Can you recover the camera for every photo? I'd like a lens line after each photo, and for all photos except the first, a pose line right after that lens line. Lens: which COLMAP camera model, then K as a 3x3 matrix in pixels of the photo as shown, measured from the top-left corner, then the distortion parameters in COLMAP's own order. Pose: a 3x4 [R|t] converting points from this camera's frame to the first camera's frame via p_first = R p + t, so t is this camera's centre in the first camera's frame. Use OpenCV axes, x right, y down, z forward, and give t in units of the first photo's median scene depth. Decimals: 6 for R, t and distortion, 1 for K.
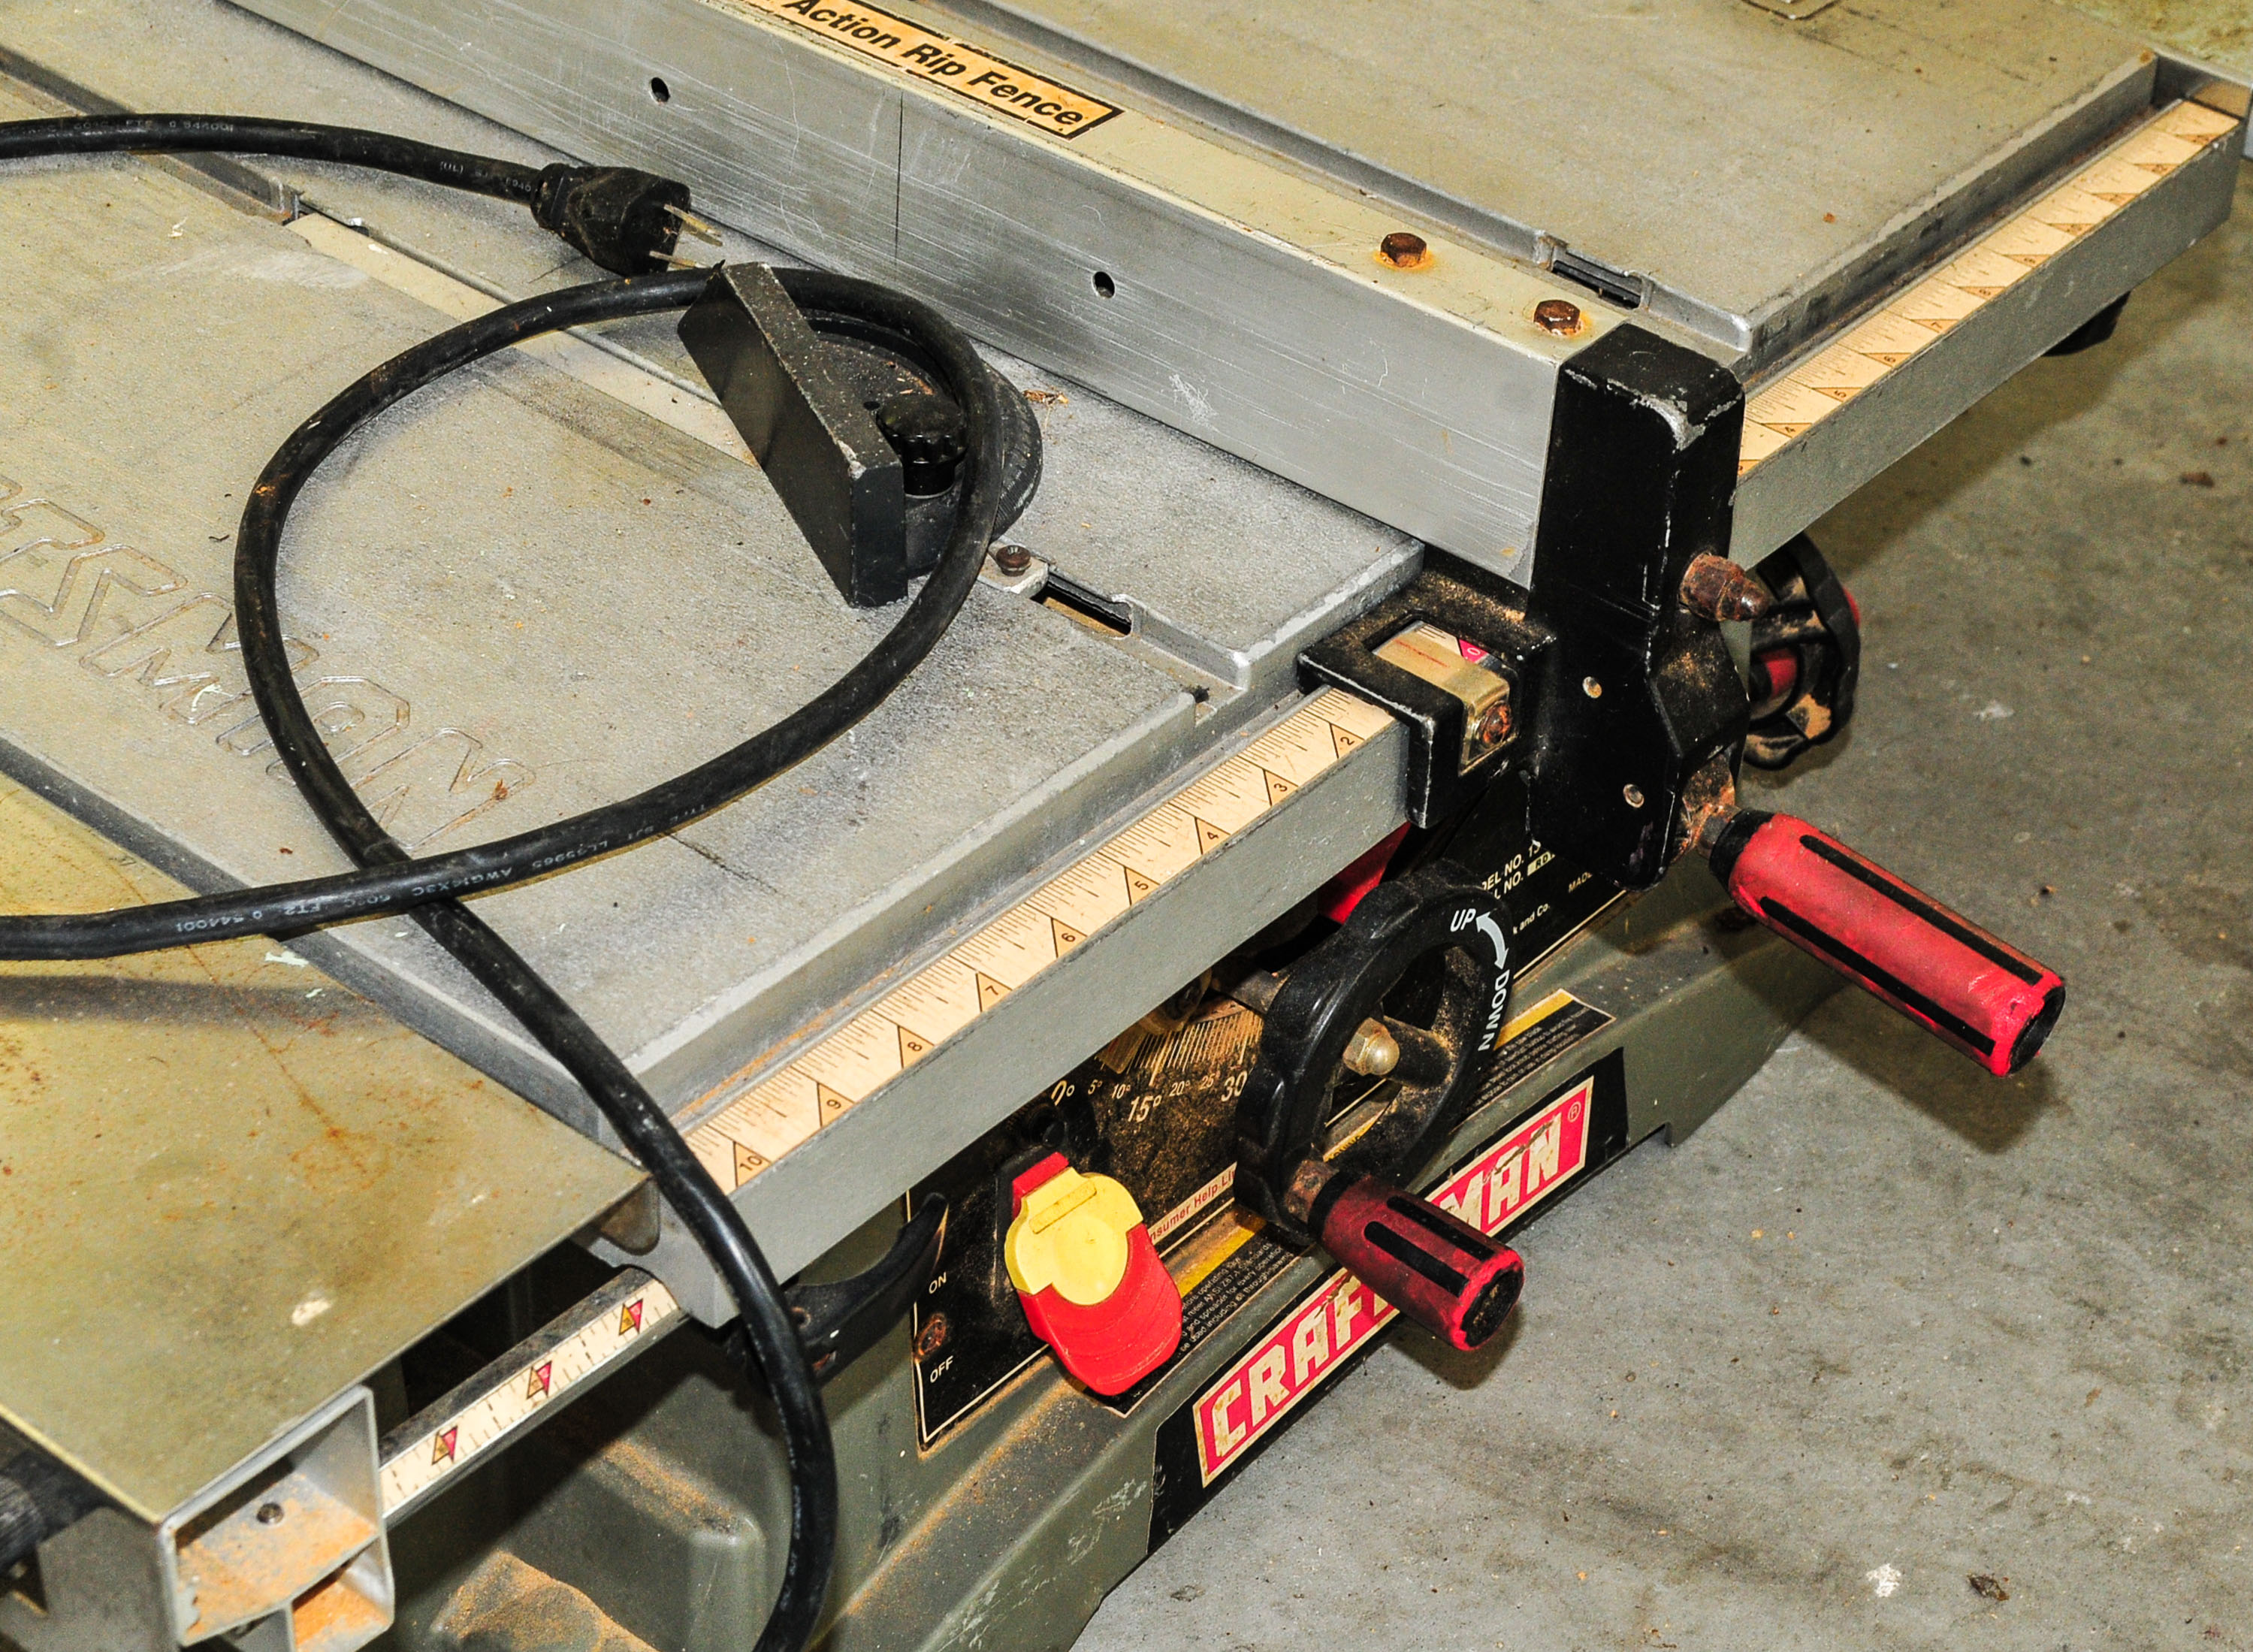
lens RADIAL K [[4477.0, 0, 1126.5], [0, 4477.0, 826.0], [0, 0, 1]] dist [0.013615, -0.002341]
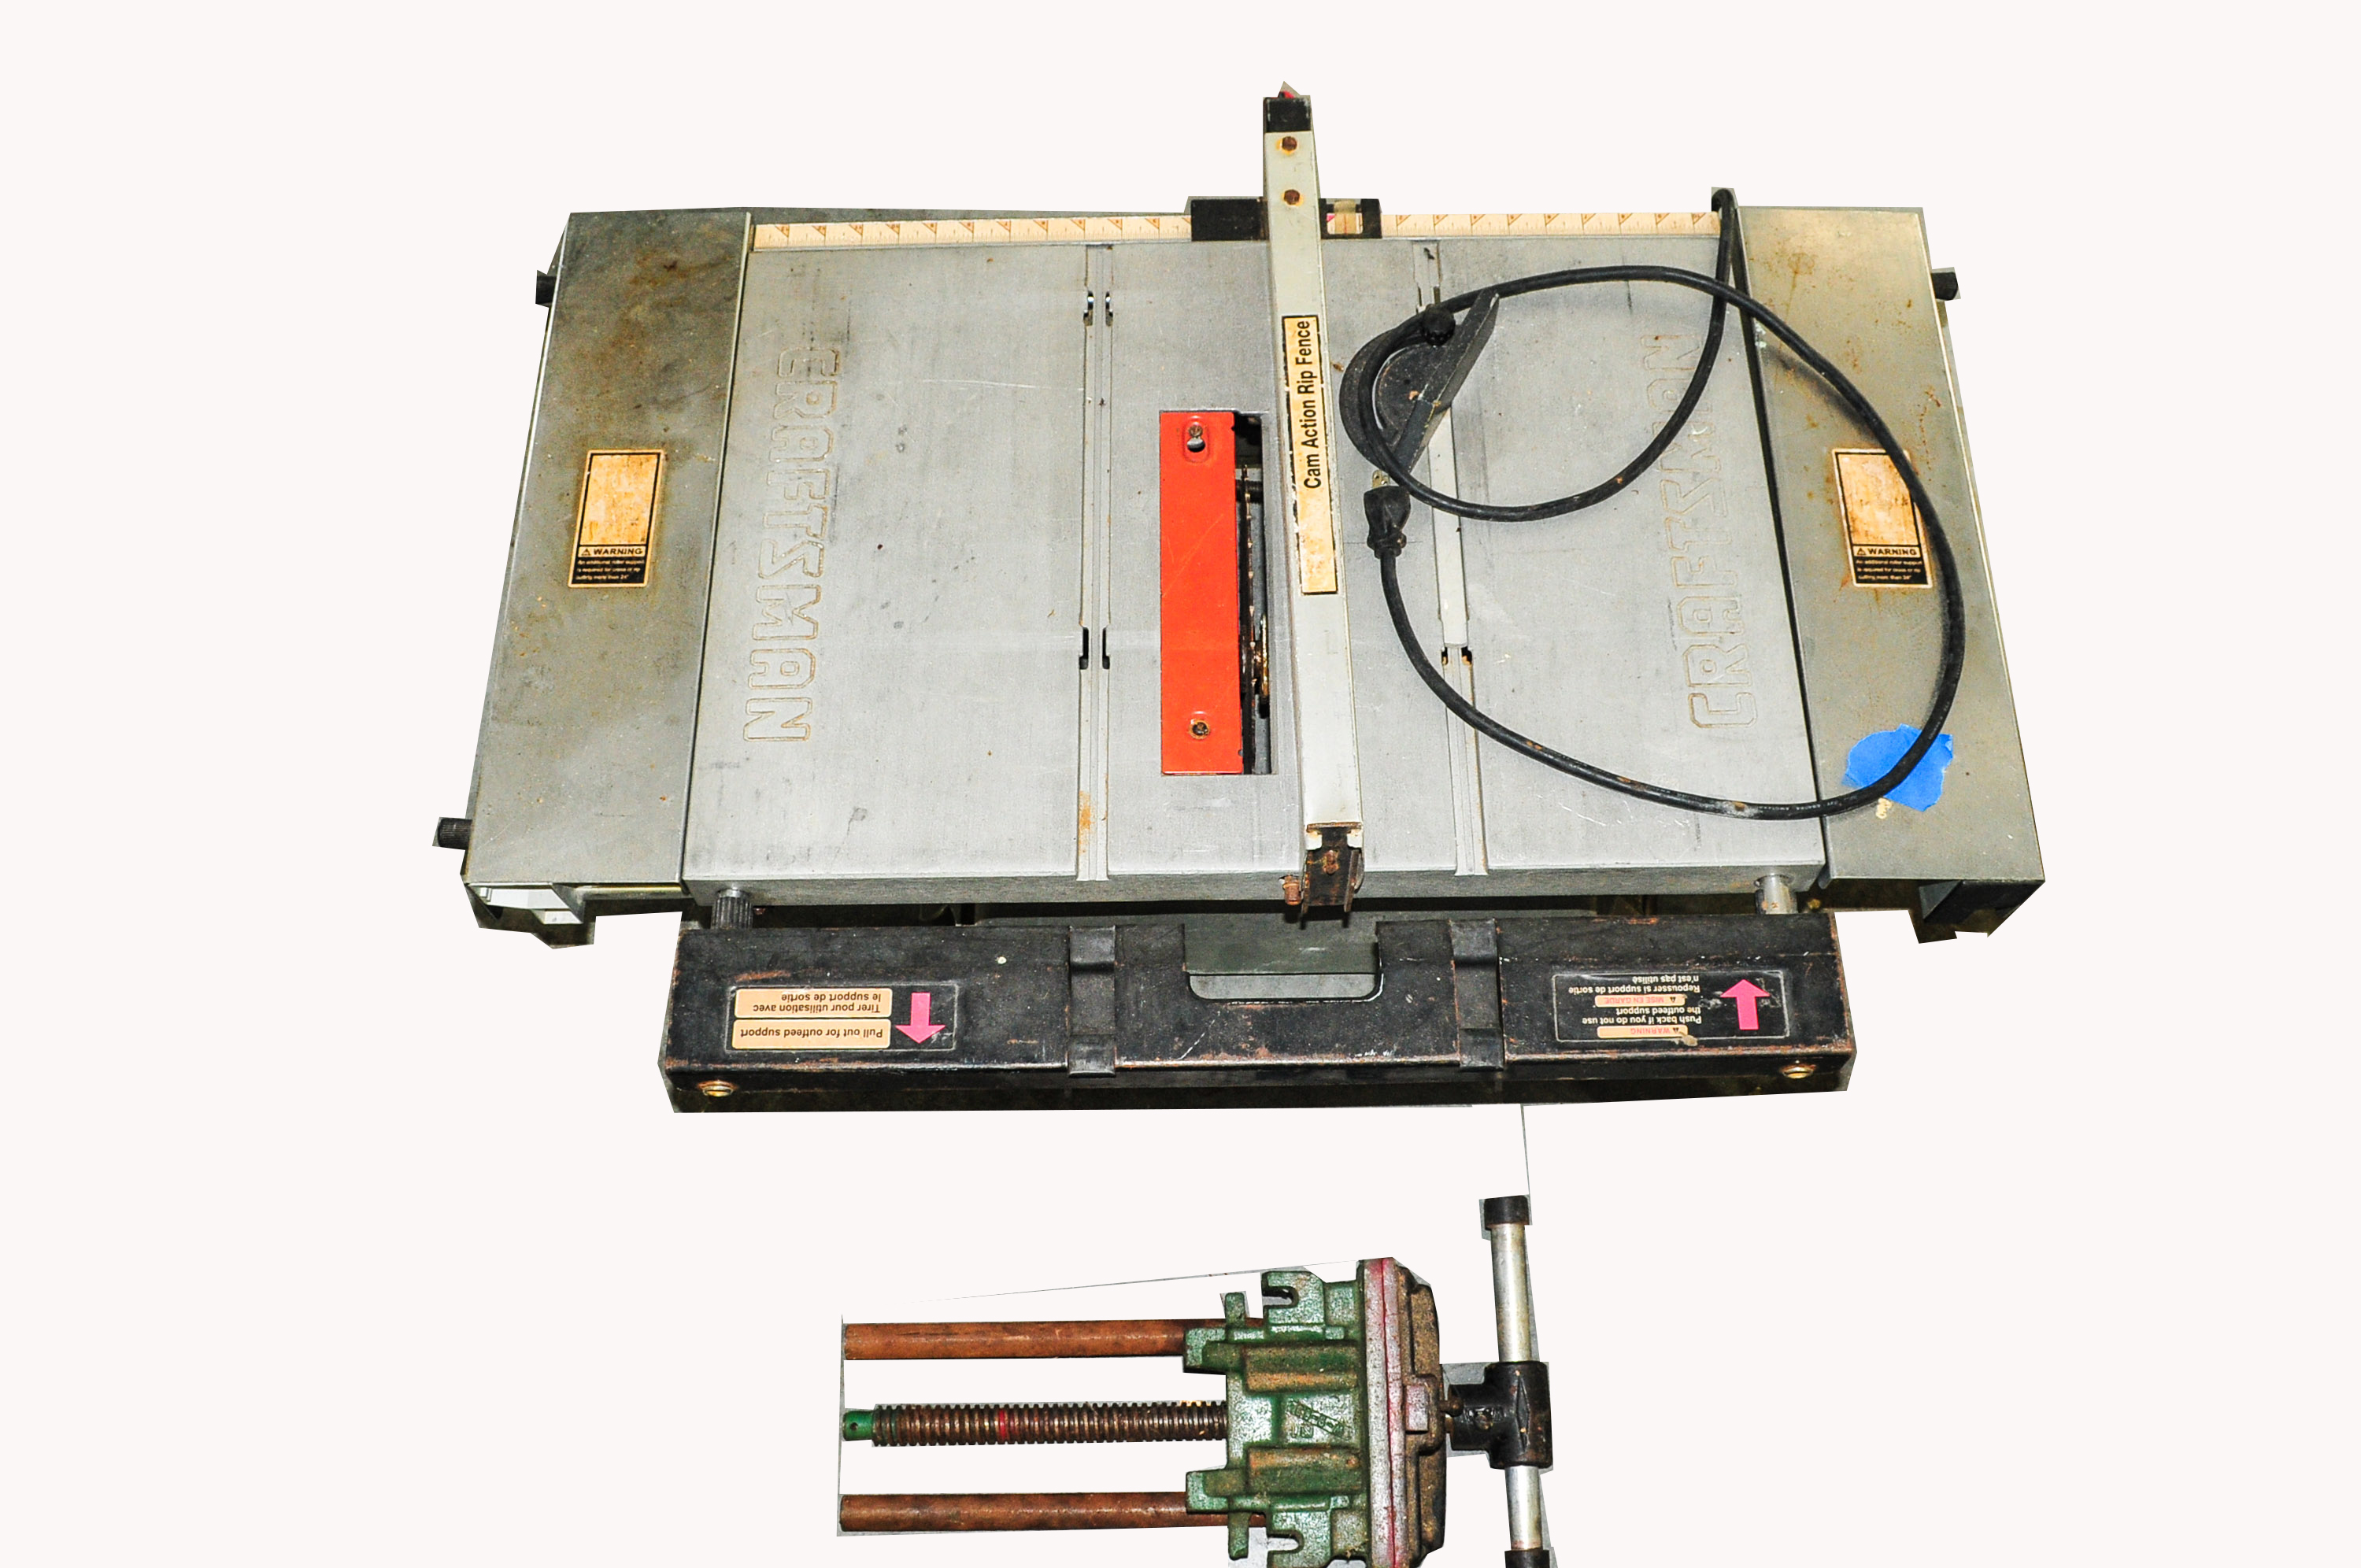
lens RADIAL K [[1906.3, 0, 1180.5], [0, 1906.3, 784.0], [0, 0, 1]] dist [-0.002730, -0.001322]
pose [[-0.623307, -0.740096, 0.252482, -0.419831], [0.436071, -0.060960, 0.897845, -1.136240], [-0.649100, 0.669733, 0.360731, 0.821064]]
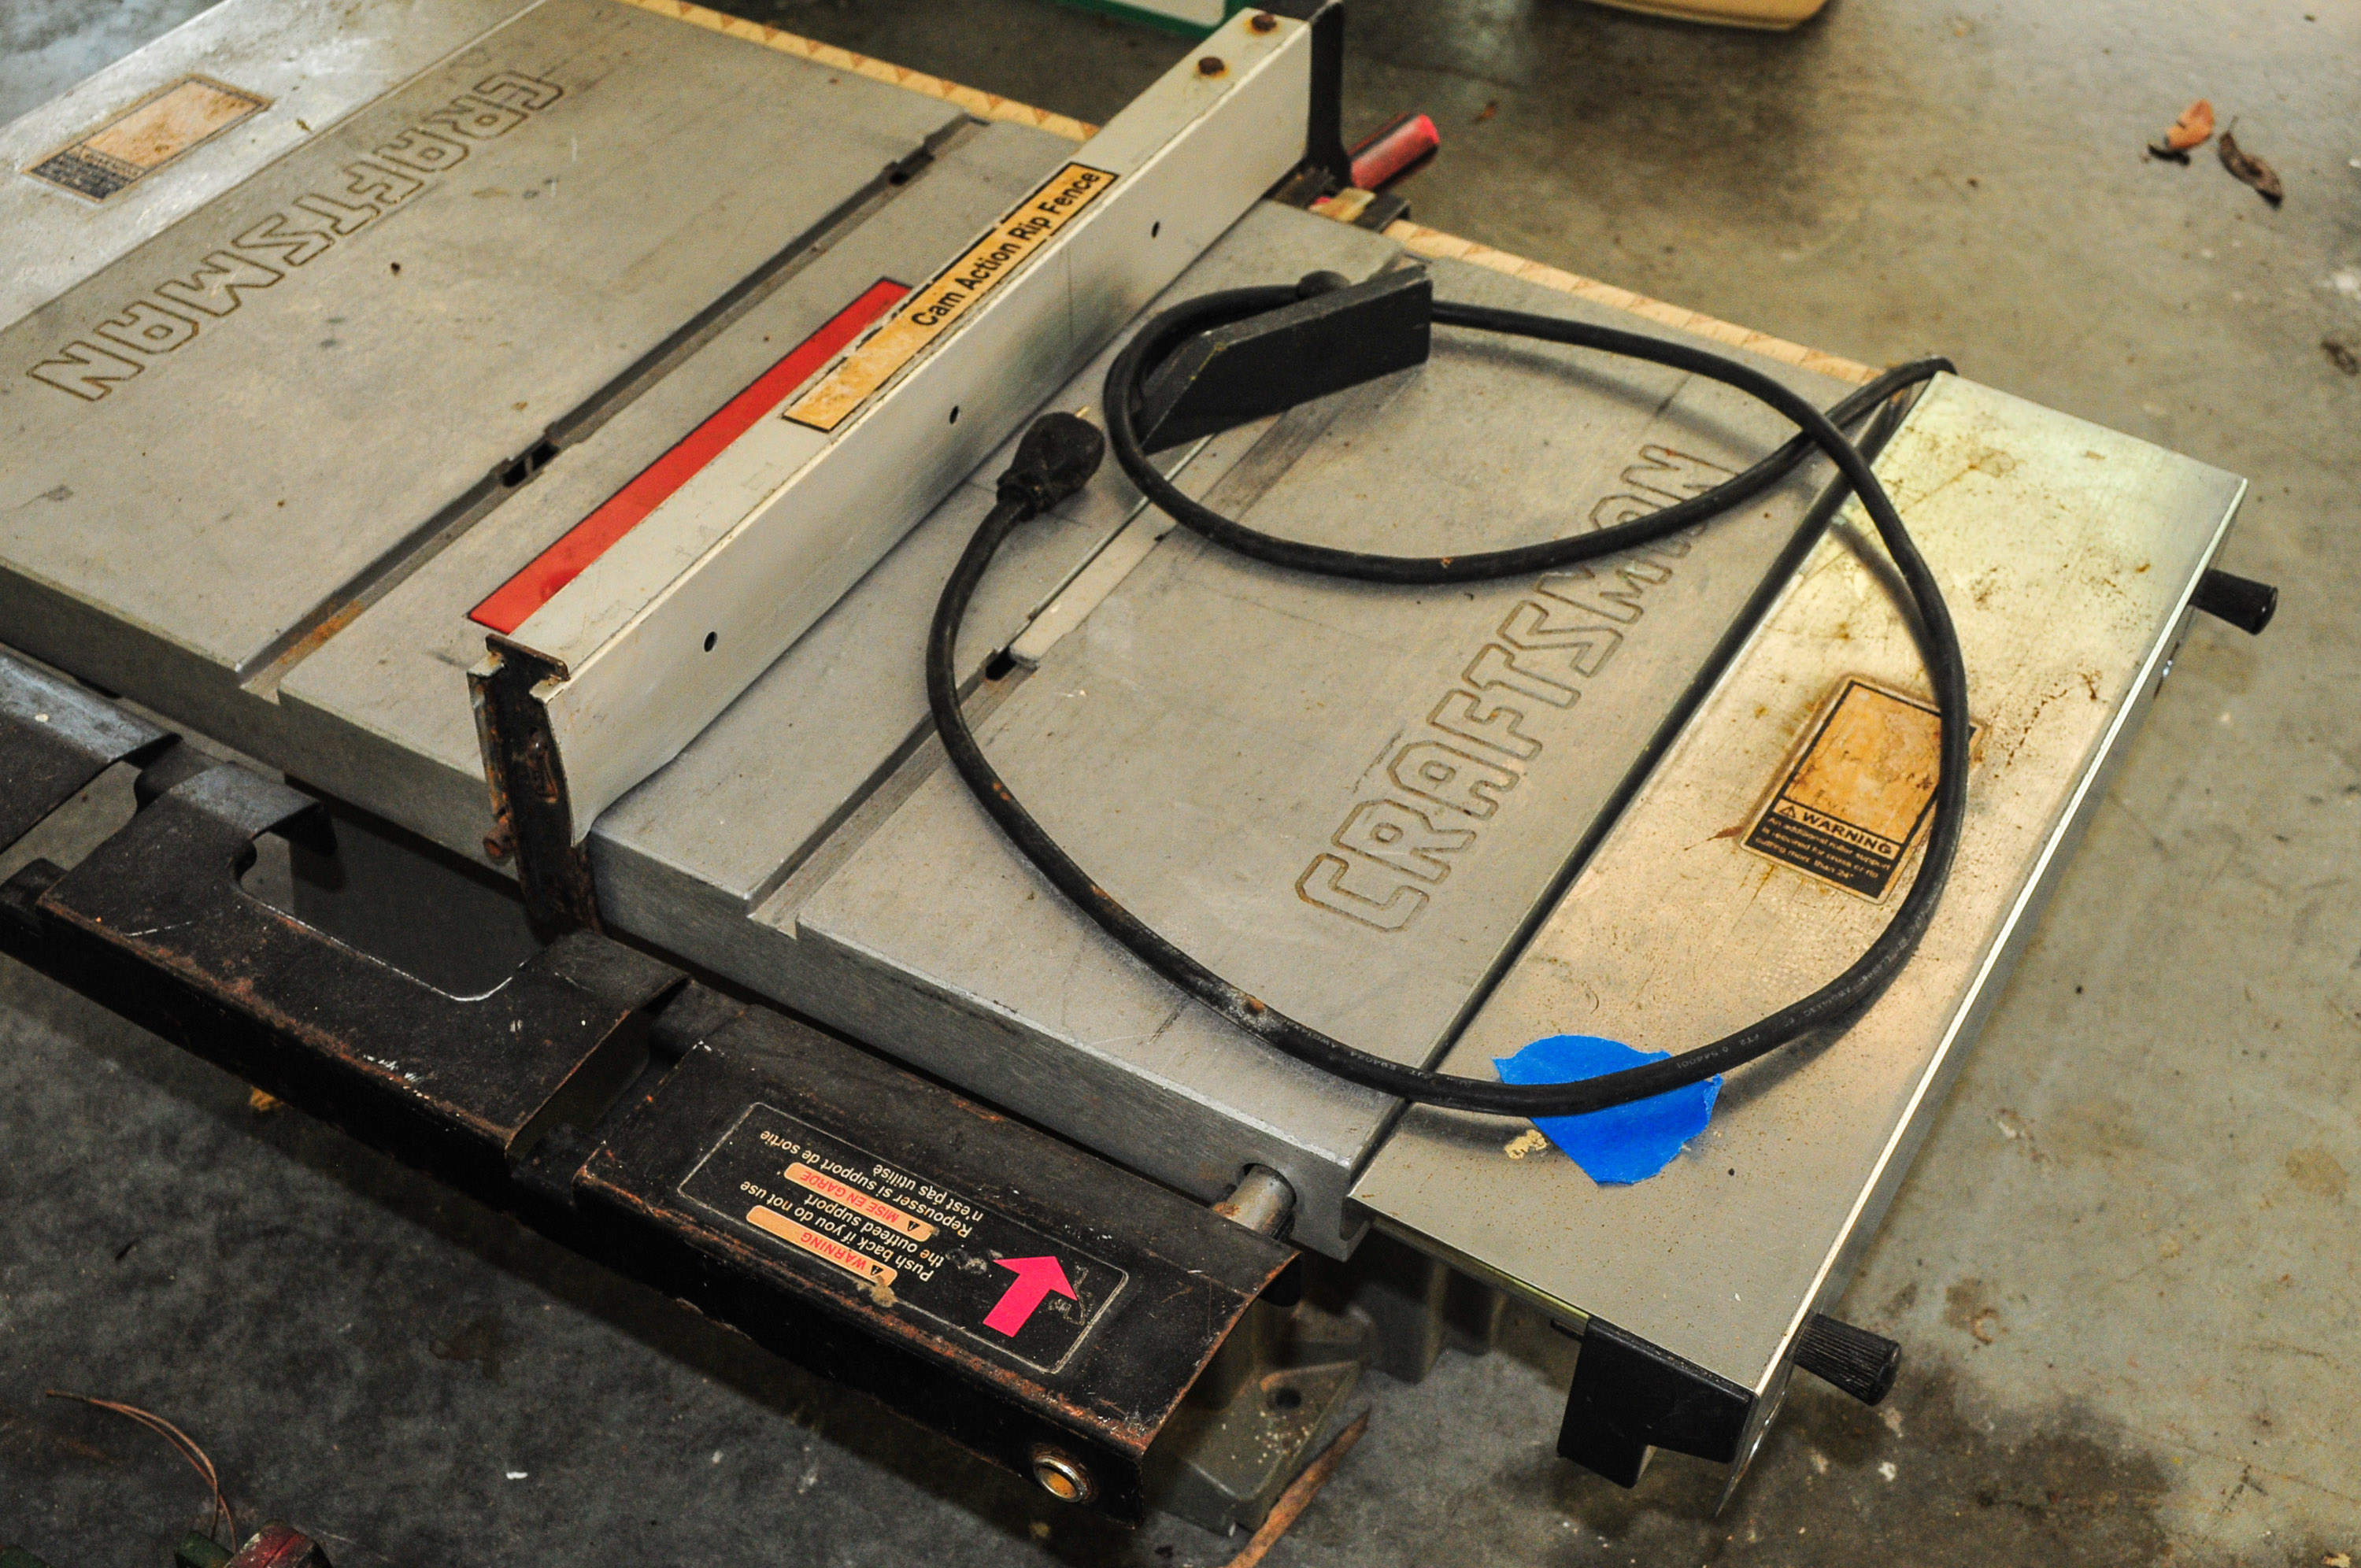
lens RADIAL K [[2832.9, 0, 1180.5], [0, 2832.9, 784.0], [0, 0, 1]] dist [-0.016044, -0.010262]
pose [[-0.127786, -0.718480, 0.683709, -0.828542], [0.586021, 0.501459, 0.636489, -0.650441], [-0.800156, 0.482002, 0.356965, 0.714727]]
